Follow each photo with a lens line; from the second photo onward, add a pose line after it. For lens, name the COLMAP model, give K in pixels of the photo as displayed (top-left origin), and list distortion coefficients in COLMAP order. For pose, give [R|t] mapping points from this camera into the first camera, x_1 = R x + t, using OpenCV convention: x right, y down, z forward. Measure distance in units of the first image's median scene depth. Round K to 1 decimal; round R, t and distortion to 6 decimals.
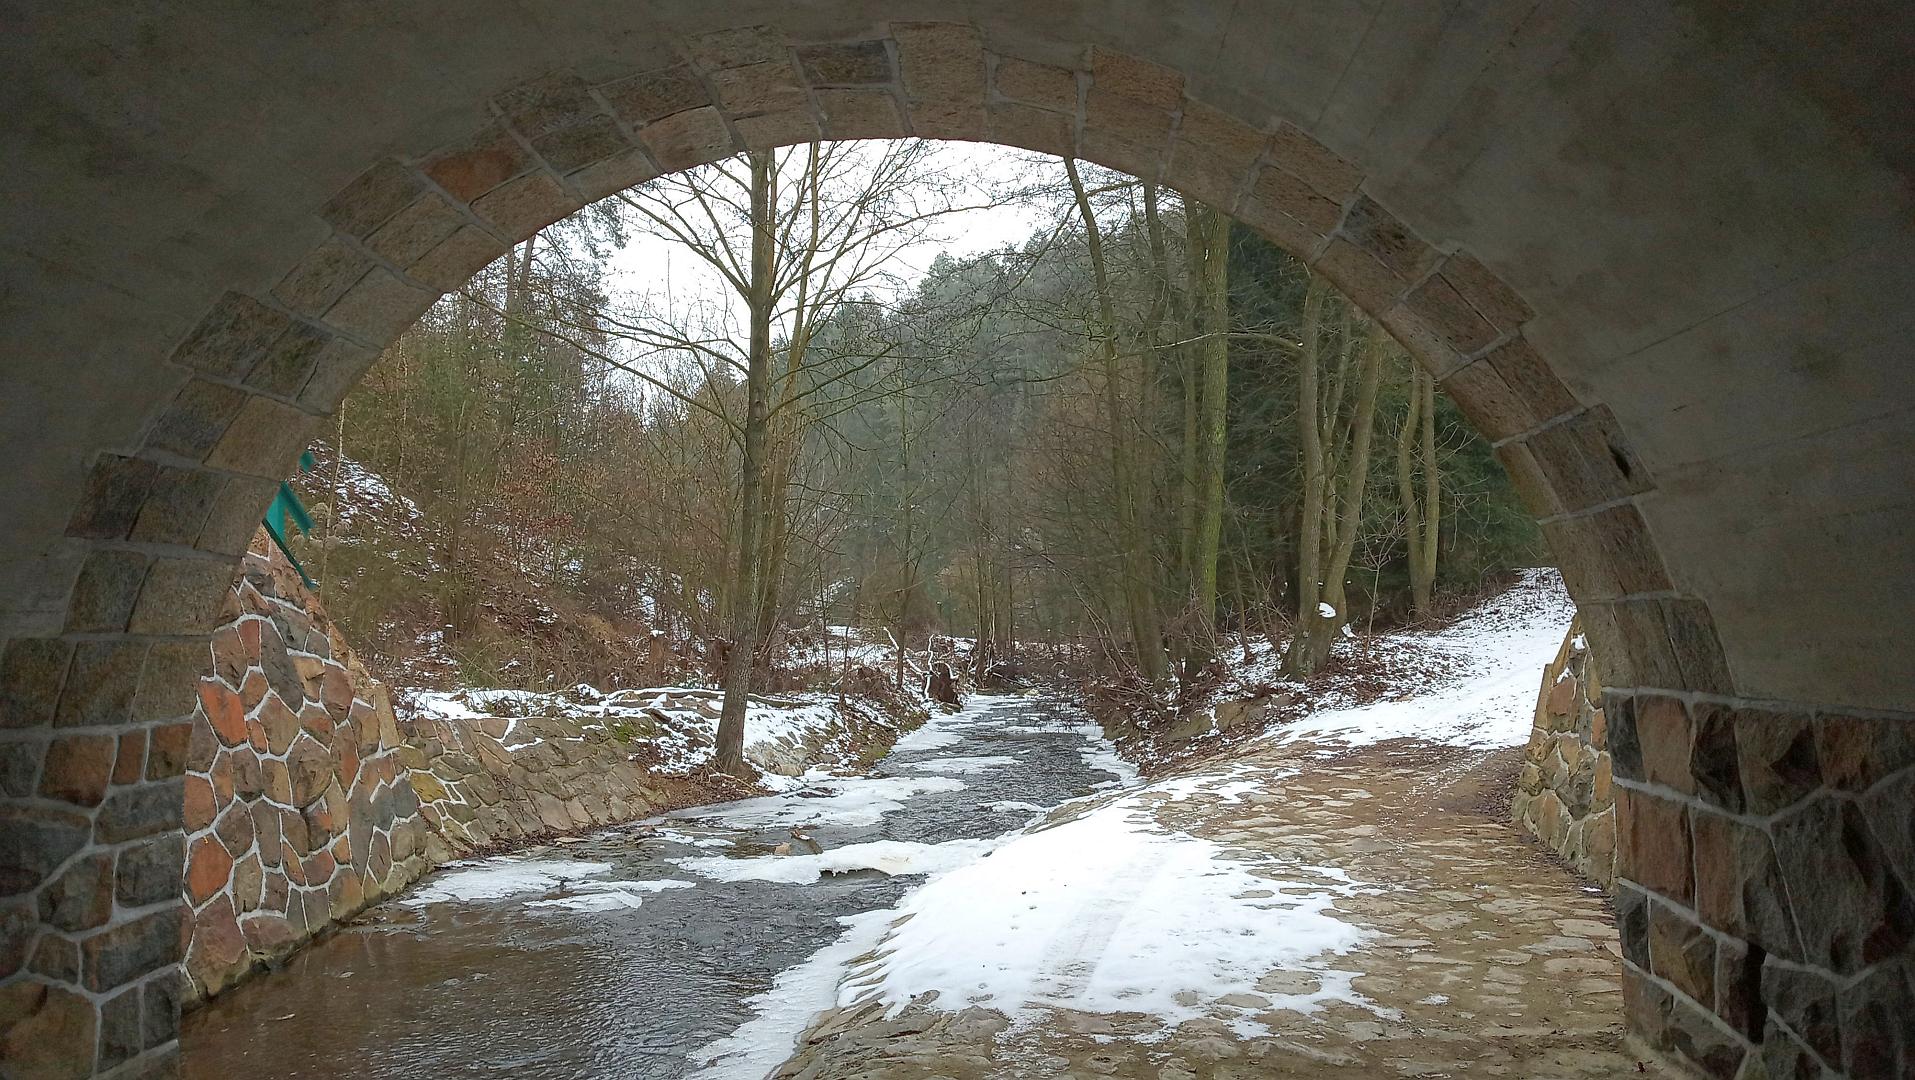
lens RADIAL K [[1464.5, 0, 957.5], [0, 1464.5, 541.0], [0, 0, 1]] dist [-0.002210, -0.000466]
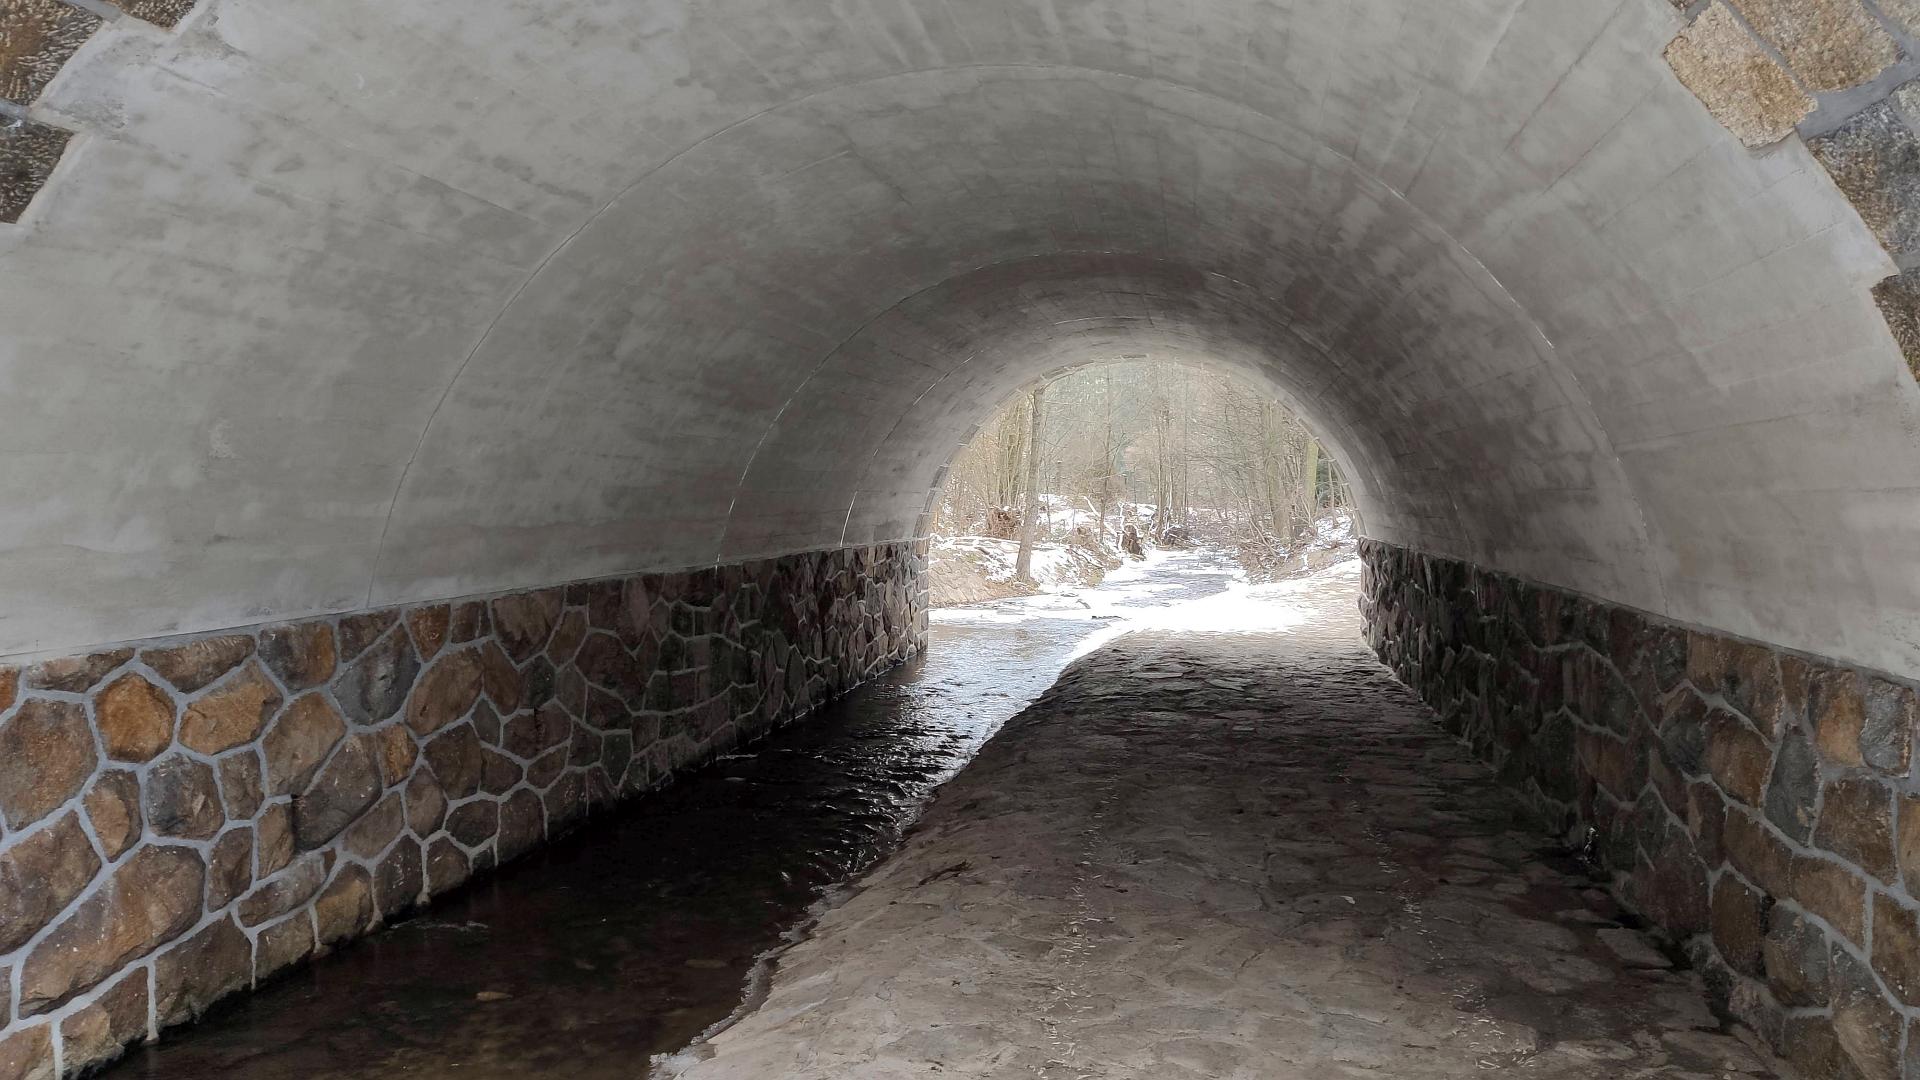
lens RADIAL K [[1507.8, 0, 959.6], [0, 1507.8, 540.4], [0, 0, 1]] dist [-0.005979, -0.002026]
pose [[0.993384, 0.016593, -0.113635, -0.013082], [-0.005918, 0.995589, 0.093640, -0.041122], [0.114687, -0.092348, 0.989100, -0.513022]]
